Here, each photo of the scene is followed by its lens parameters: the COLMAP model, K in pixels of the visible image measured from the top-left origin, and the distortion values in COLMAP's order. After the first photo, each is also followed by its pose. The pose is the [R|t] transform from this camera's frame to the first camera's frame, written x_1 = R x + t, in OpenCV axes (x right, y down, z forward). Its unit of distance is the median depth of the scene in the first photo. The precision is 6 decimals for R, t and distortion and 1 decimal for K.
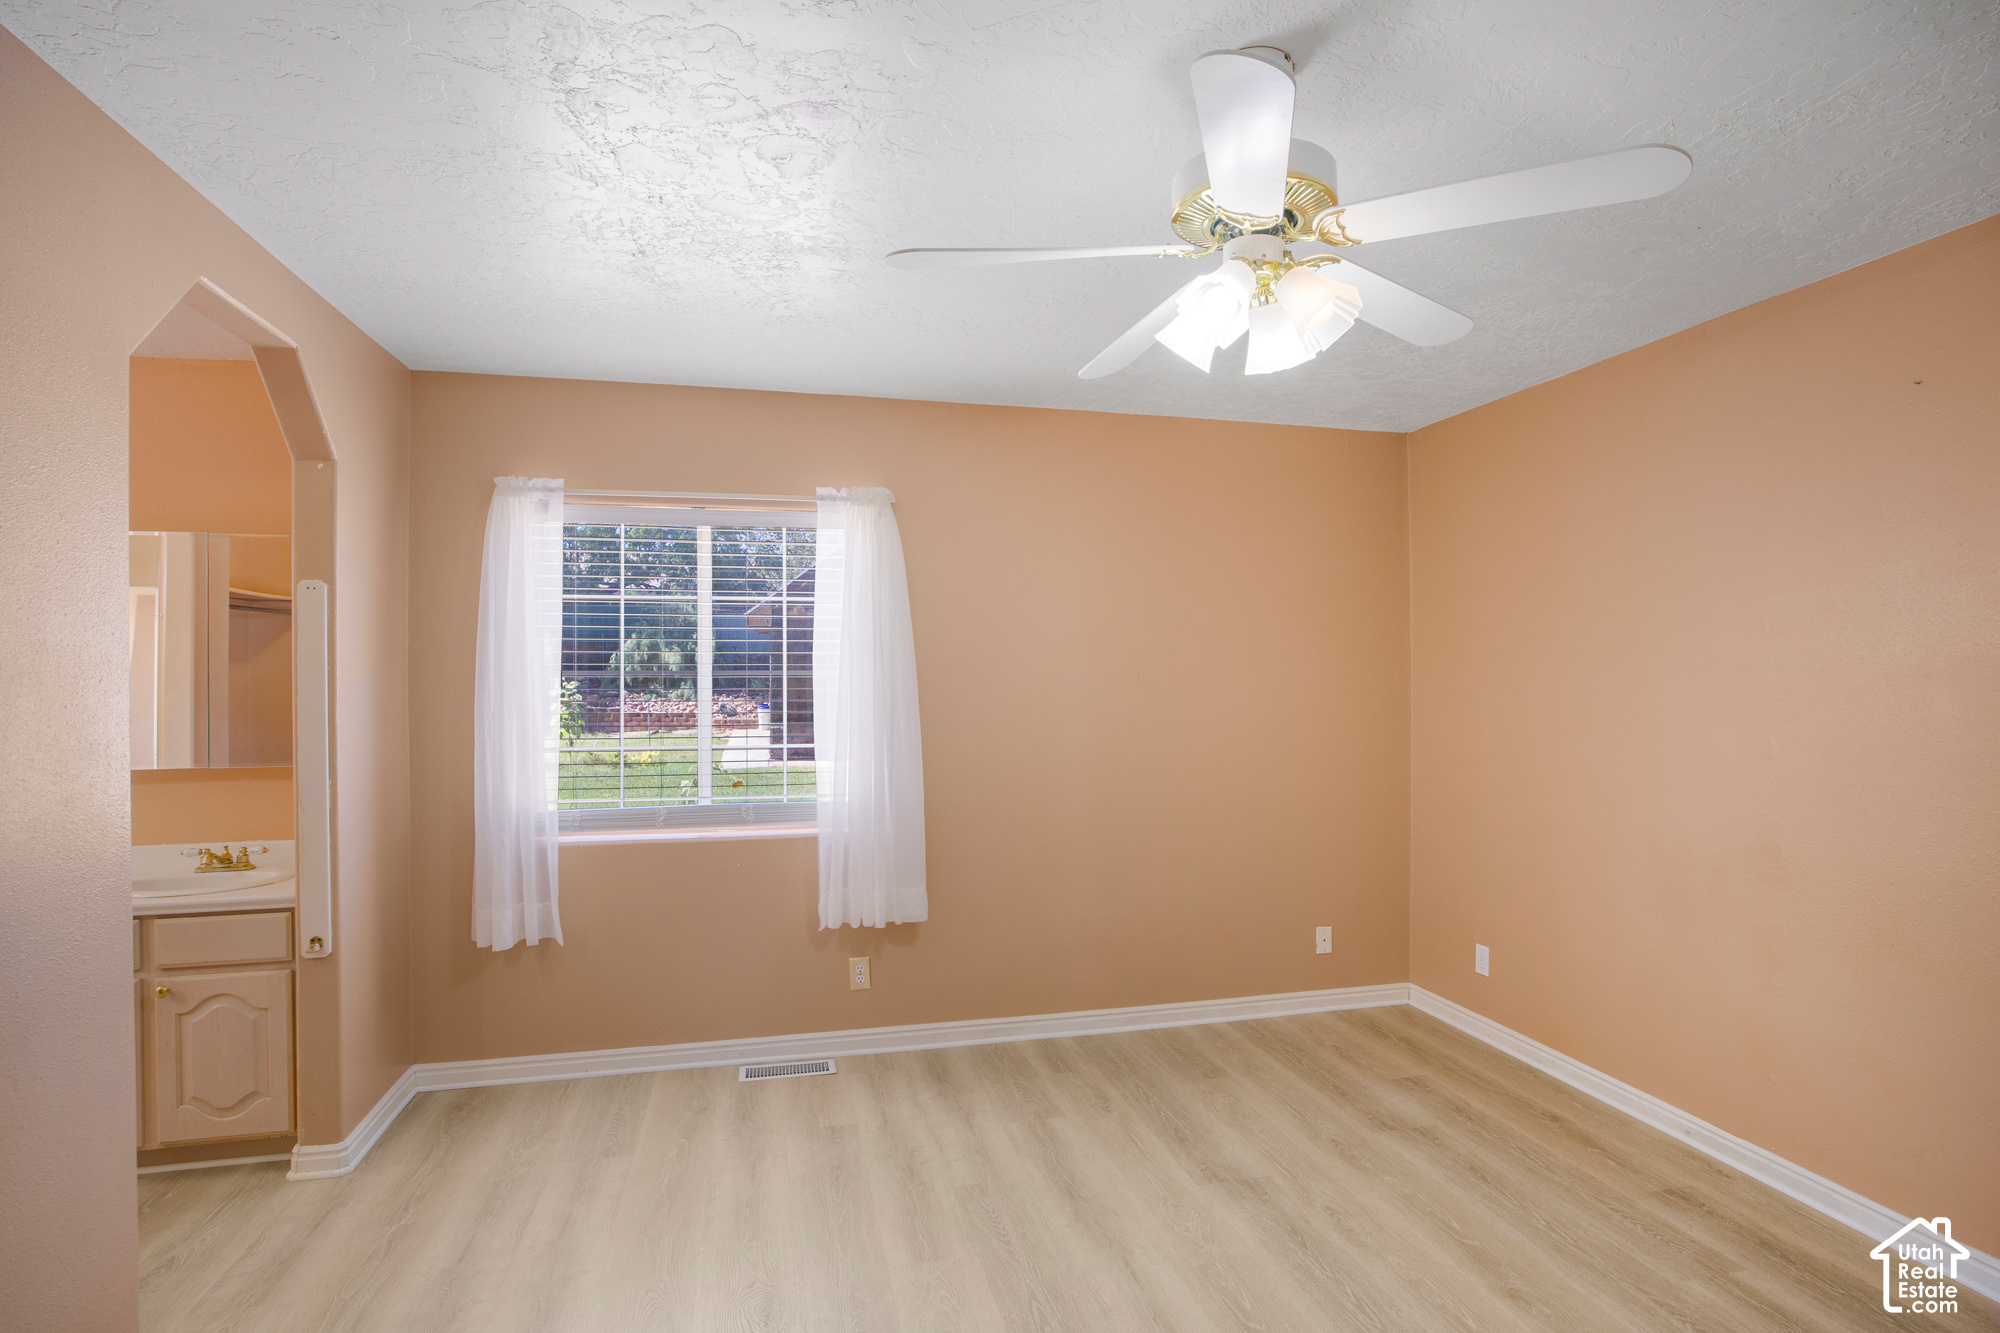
lens RADIAL K [[1010.0, 0, 1004.7], [0, 1010.0, 674.7], [0, 0, 1]] dist [-0.034864, 0.001873]
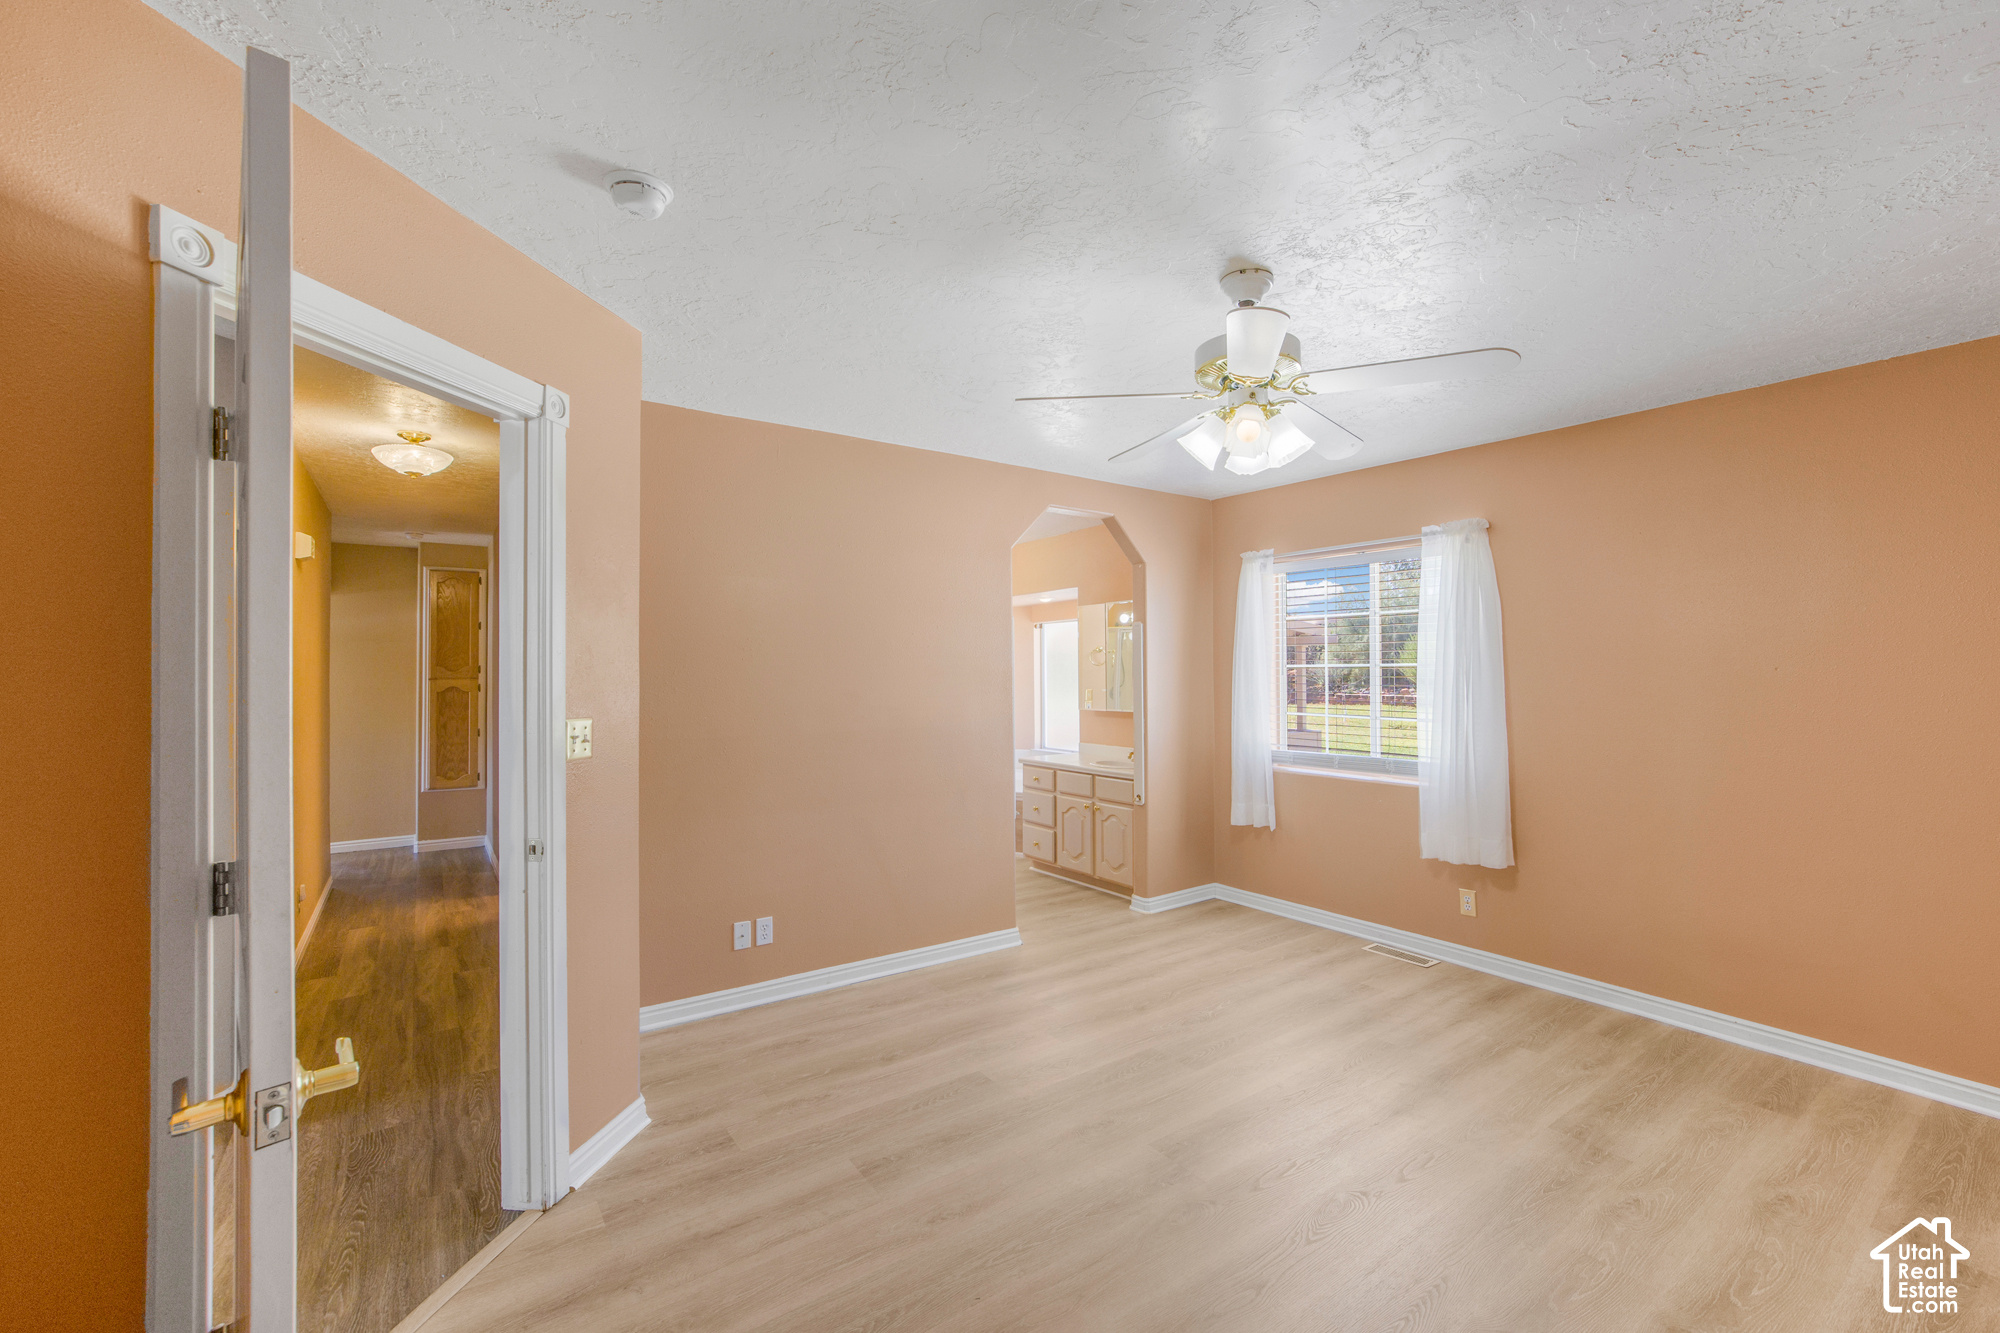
lens RADIAL K [[807.5, 0, 1000.0], [0, 807.5, 666.5], [0, 0, 1]] dist [-0.000609, 0.000043]
pose [[0.380463, -0.002429, -0.924793, 0.621545], [0.001311, 0.999997, -0.002087, 0.001028], [0.924795, -0.000418, 0.380465, 0.076378]]
